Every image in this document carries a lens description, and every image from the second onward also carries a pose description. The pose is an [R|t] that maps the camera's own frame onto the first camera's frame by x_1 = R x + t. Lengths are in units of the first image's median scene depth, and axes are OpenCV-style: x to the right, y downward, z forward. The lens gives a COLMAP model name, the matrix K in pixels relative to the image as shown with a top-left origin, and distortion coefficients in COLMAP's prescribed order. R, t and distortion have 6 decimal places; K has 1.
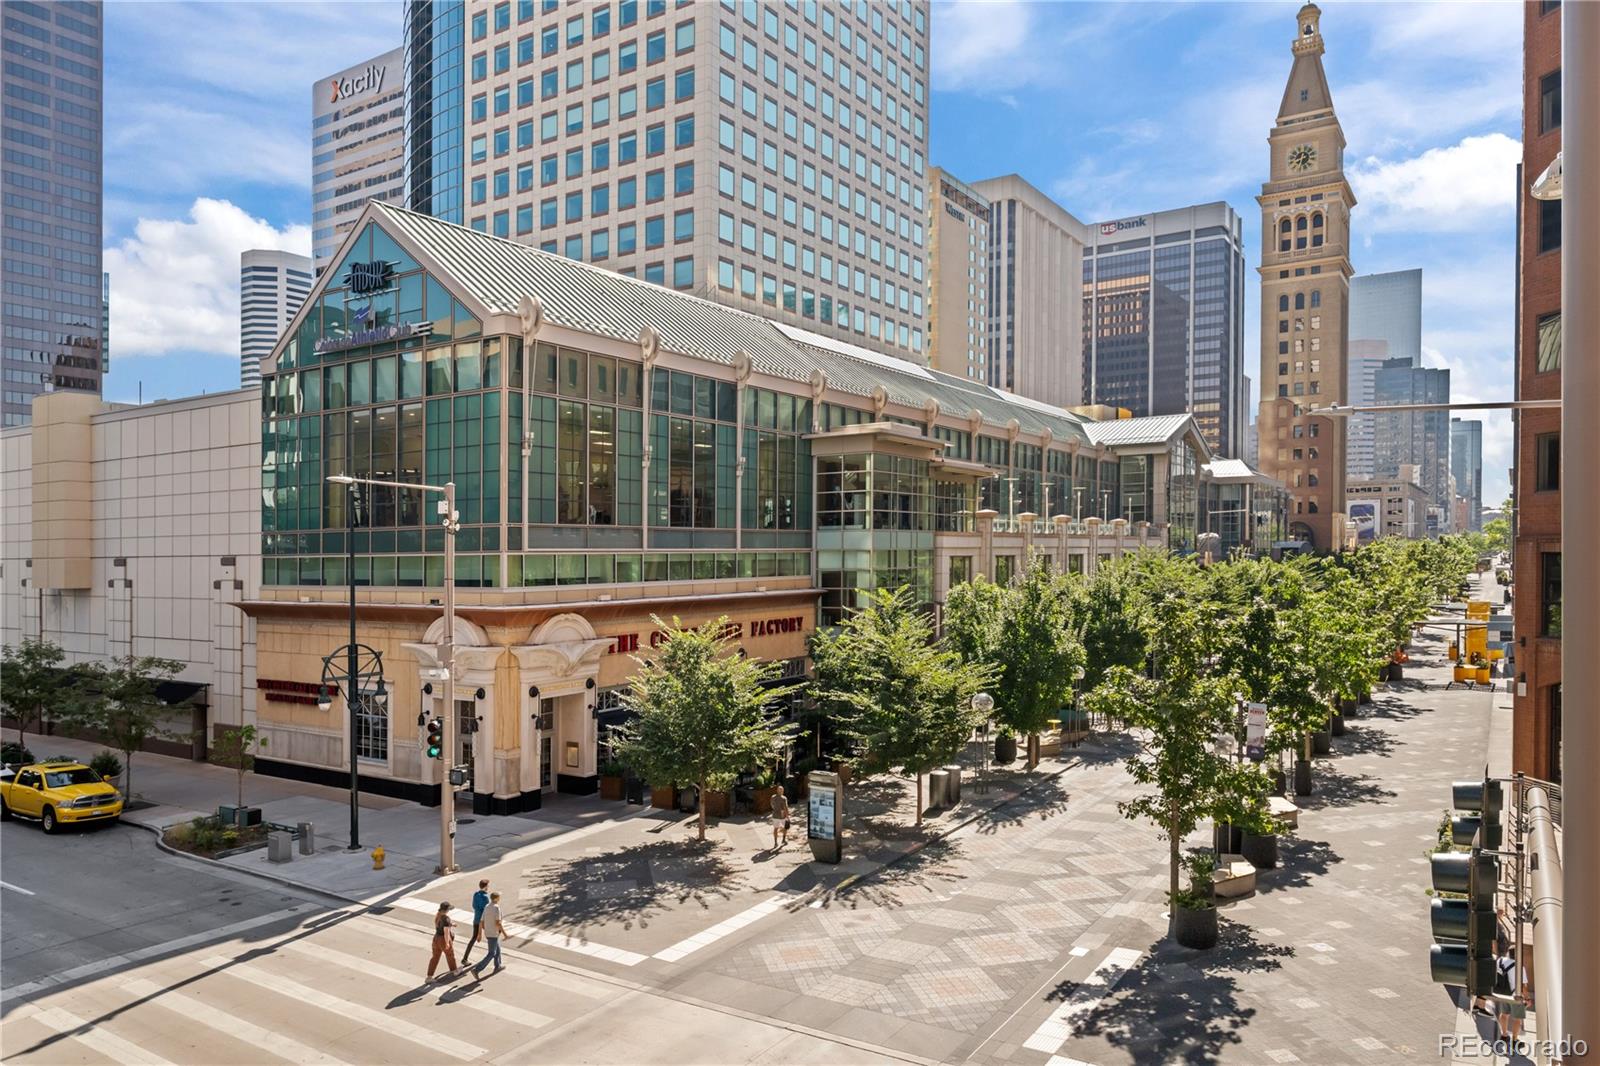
lens RADIAL K [[1086.8, 0, 799.3], [0, 1086.8, 540.2], [0, 0, 1]] dist [0.002403, 0.000280]
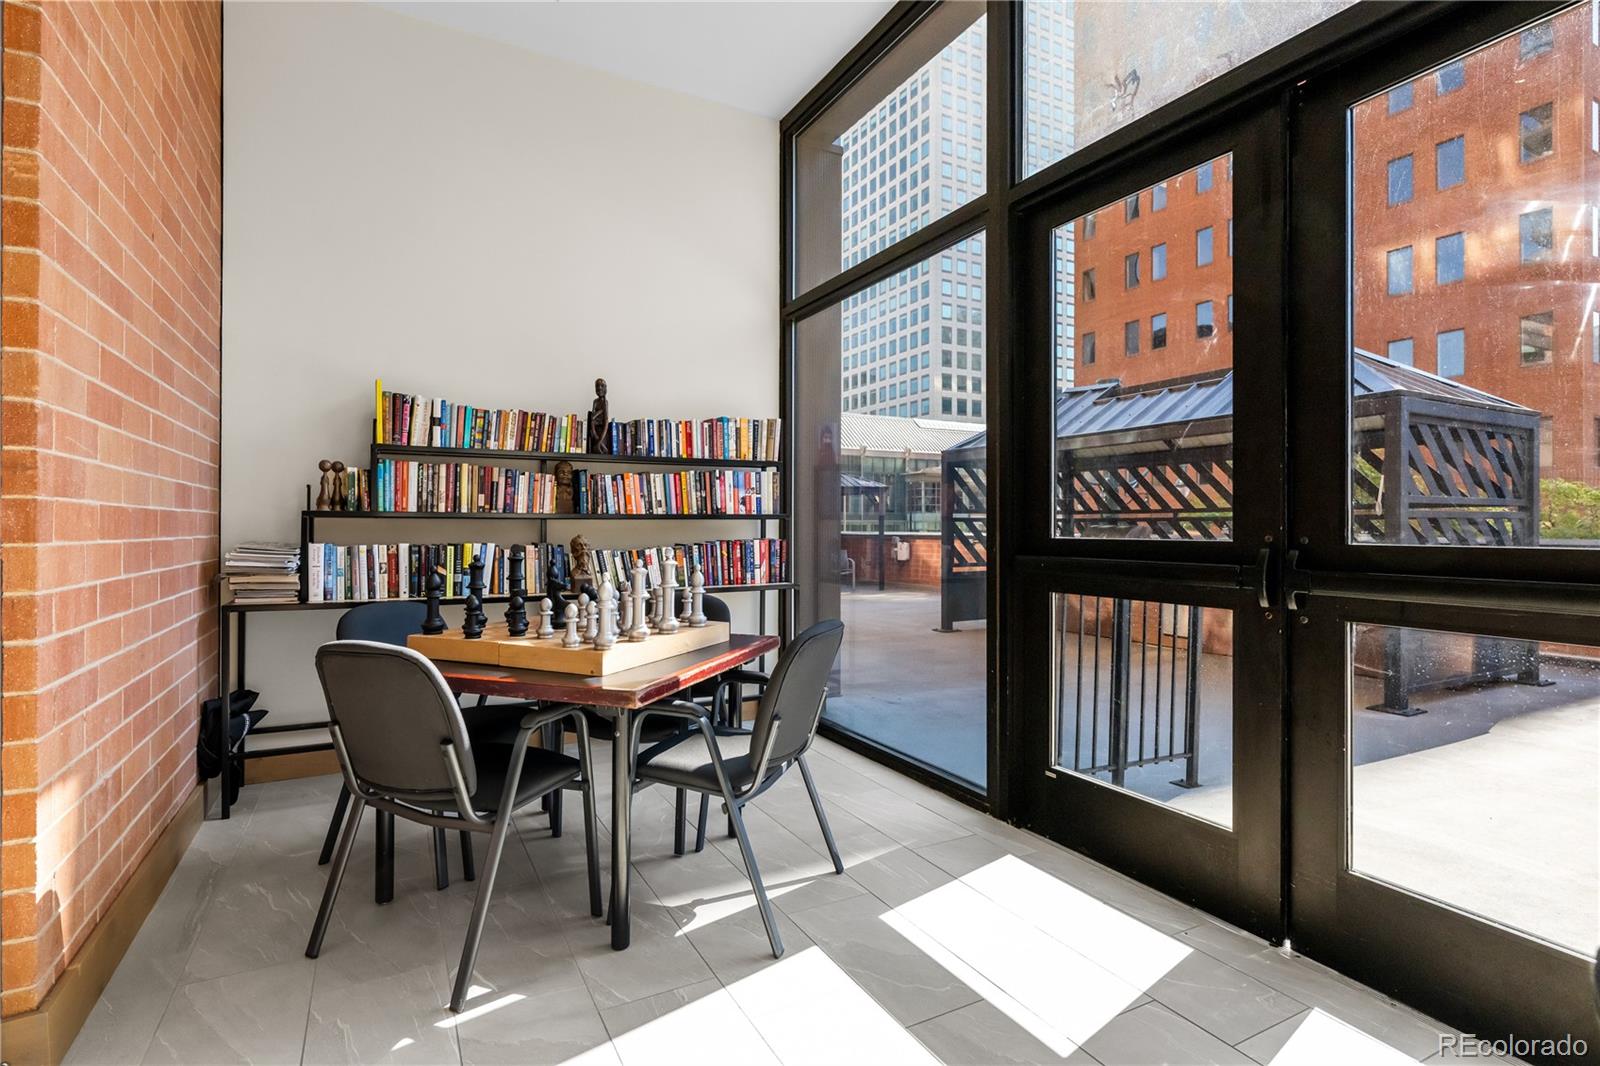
lens RADIAL K [[784.2, 0, 799.9], [0, 784.2, 523.5], [0, 0, 1]] dist [-0.000177, -0.000001]
pose [[0.875977, 0.009071, -0.482267, 0.382545], [-0.003348, 0.999913, 0.012727, -0.004452], [0.482341, -0.009534, 0.875932, -0.374221]]
